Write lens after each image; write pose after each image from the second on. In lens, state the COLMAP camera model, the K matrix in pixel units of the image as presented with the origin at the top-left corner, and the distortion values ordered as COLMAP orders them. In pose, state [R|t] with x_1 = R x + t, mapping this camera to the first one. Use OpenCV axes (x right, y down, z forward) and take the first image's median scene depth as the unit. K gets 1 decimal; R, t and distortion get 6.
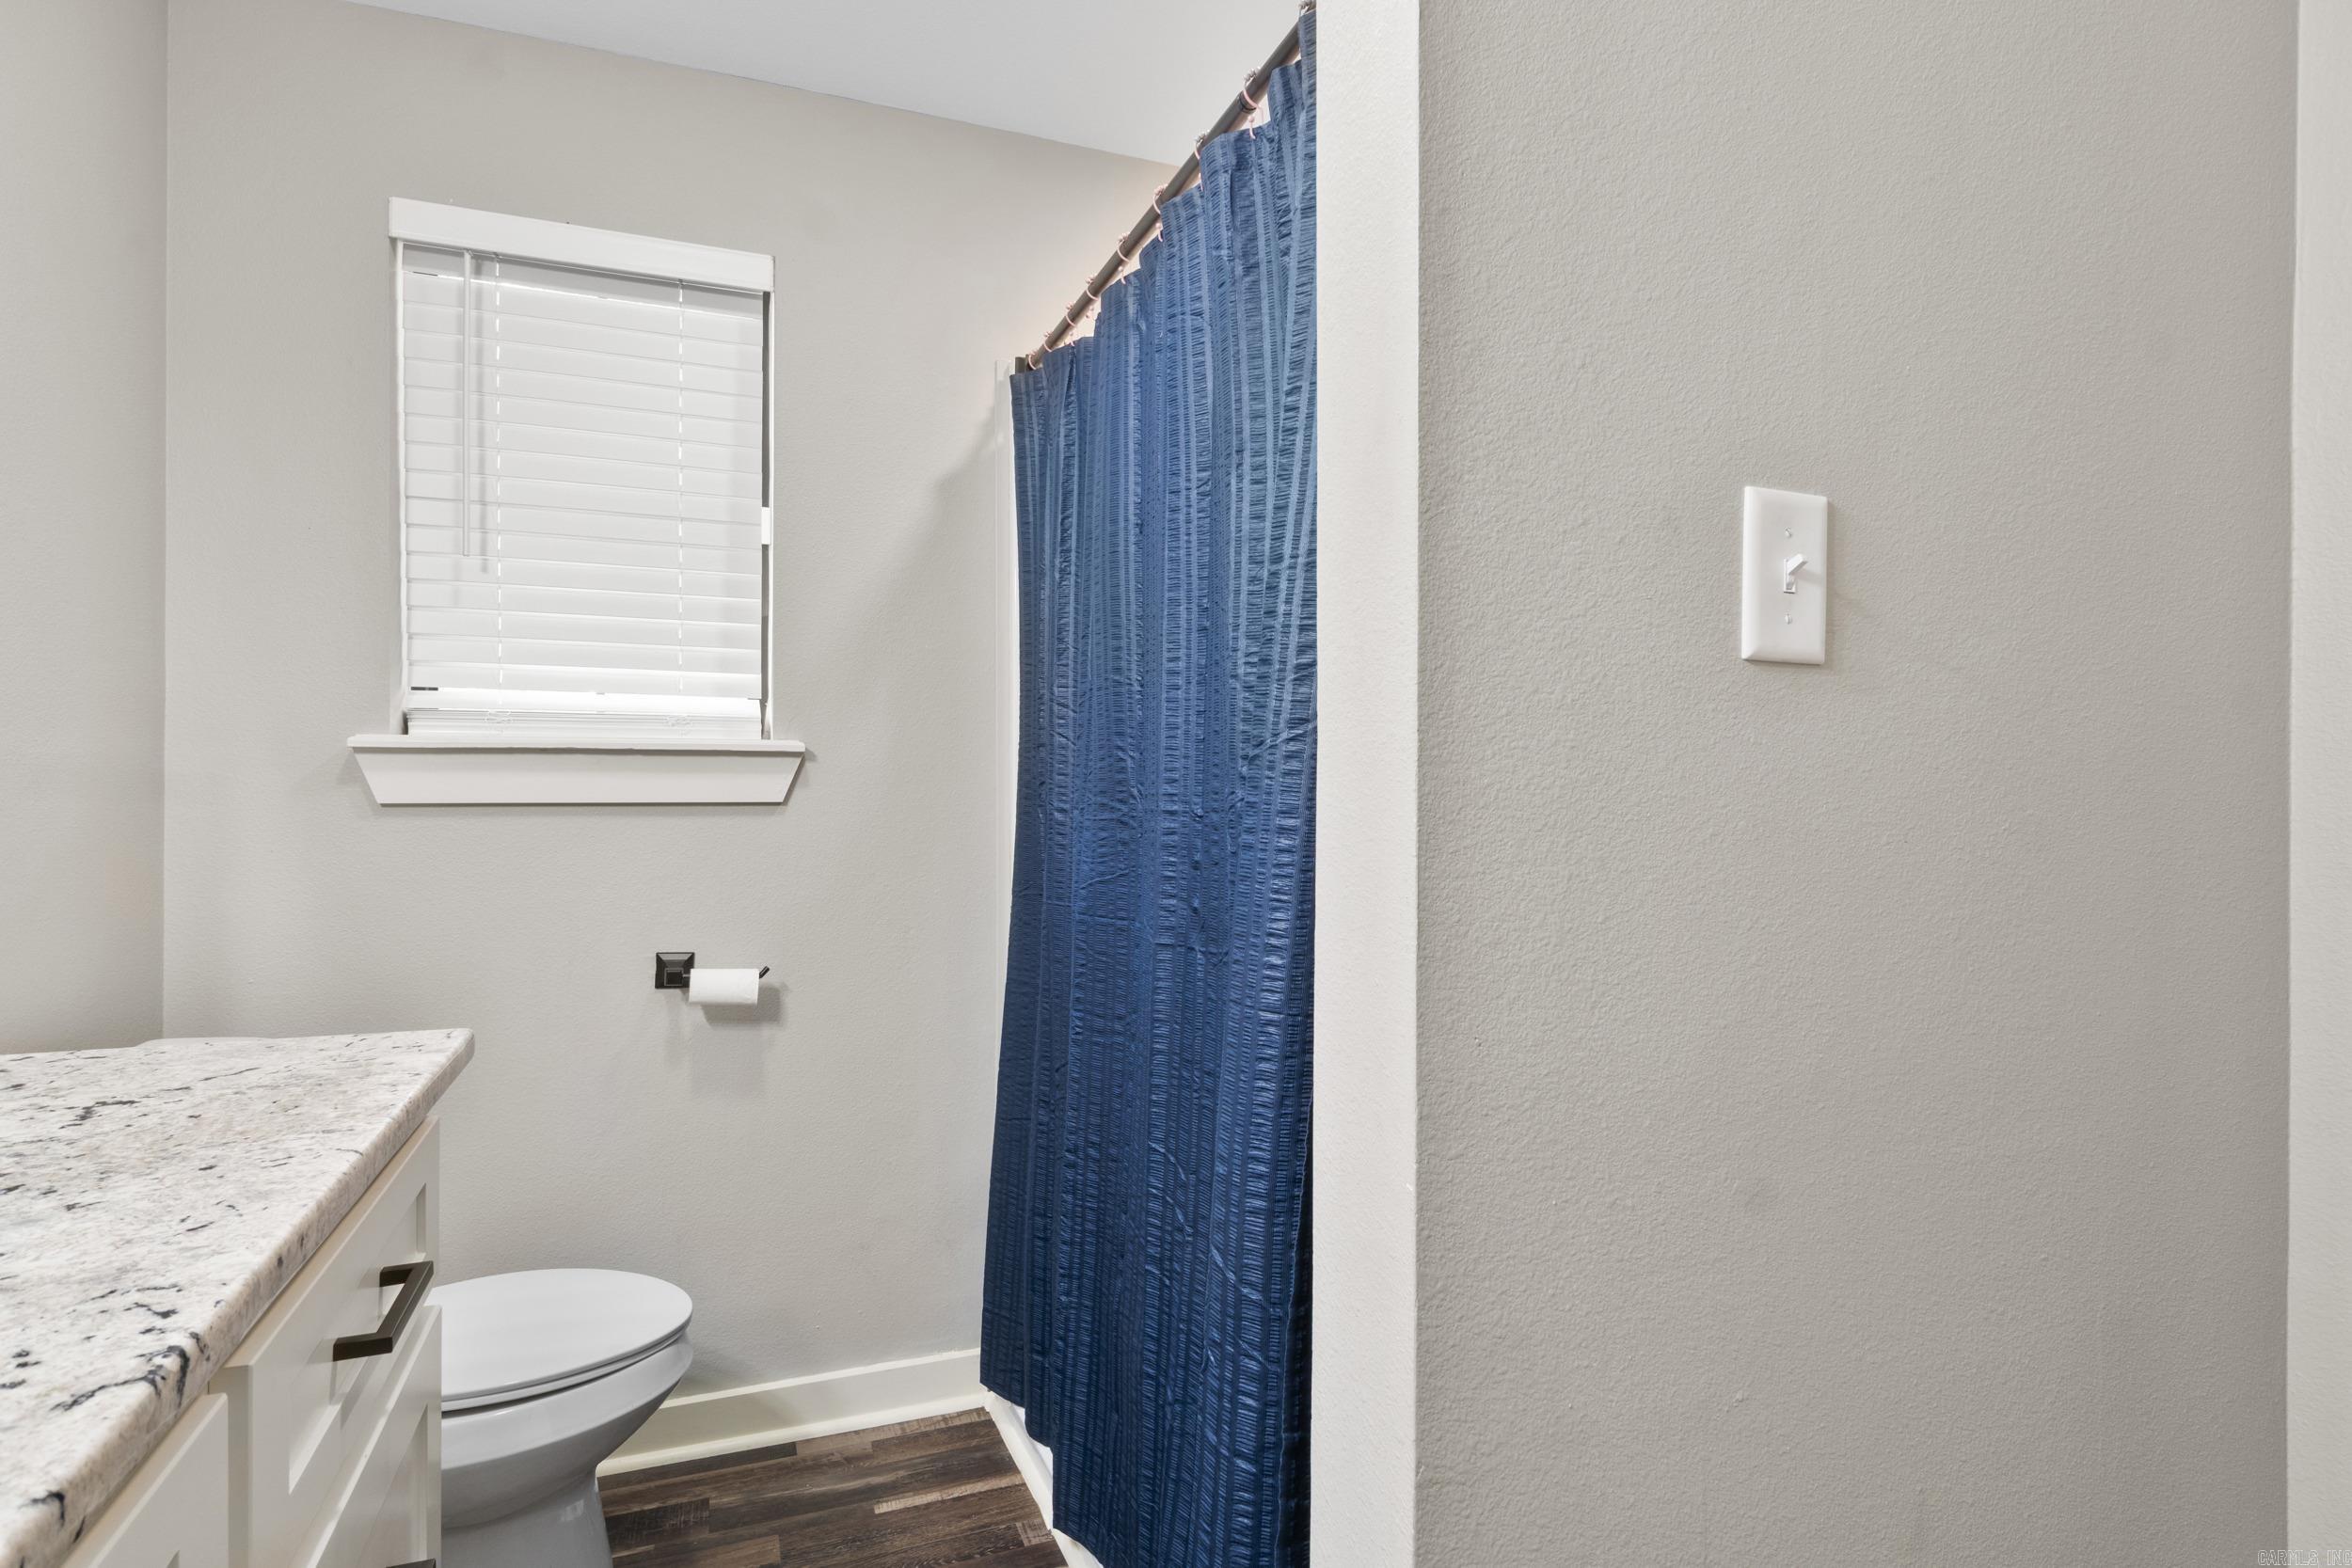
lens RADIAL K [[1201.5, 0, 1175.8], [0, 1201.5, 783.5], [0, 0, 1]] dist [-0.007333, 0.003696]
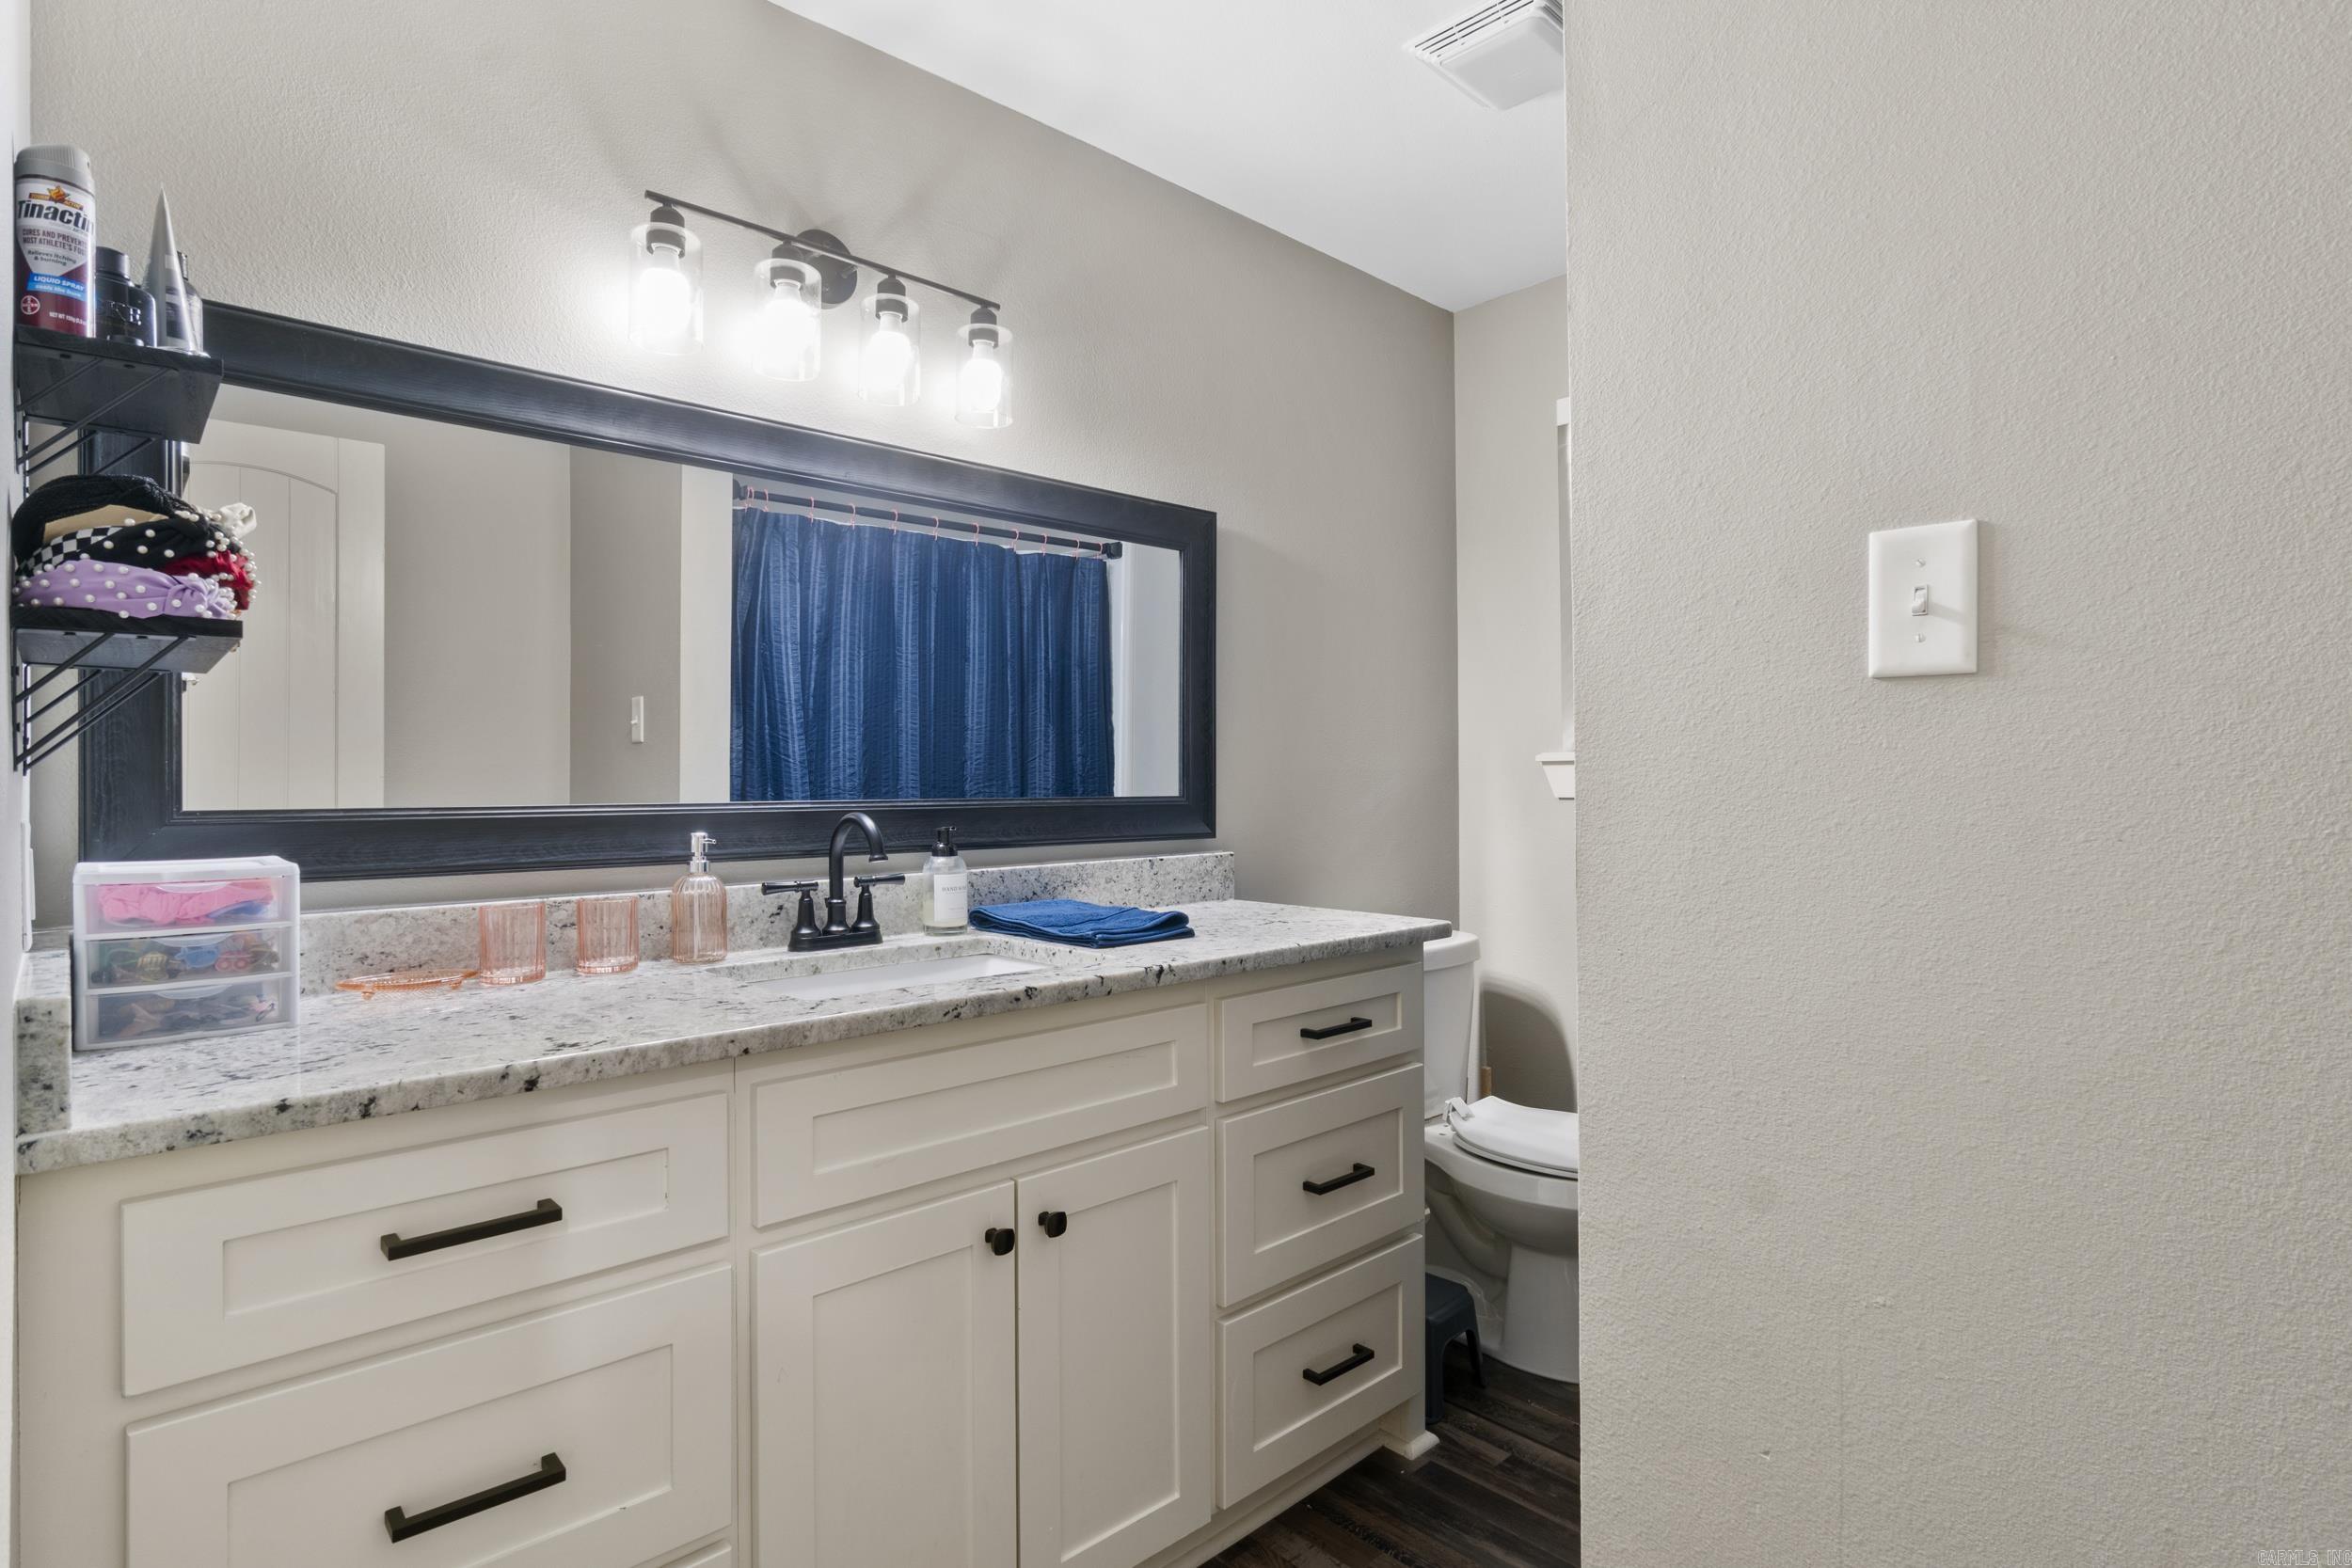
lens RADIAL K [[1201.5, 0, 1176.9], [0, 1201.5, 778.2], [0, 0, 1]] dist [-0.007333, 0.003696]
pose [[0.371197, -0.007476, -0.928524, 1.321231], [0.003549, 0.999972, -0.006633, 0.001557], [0.928547, -0.000833, 0.371213, -0.083049]]
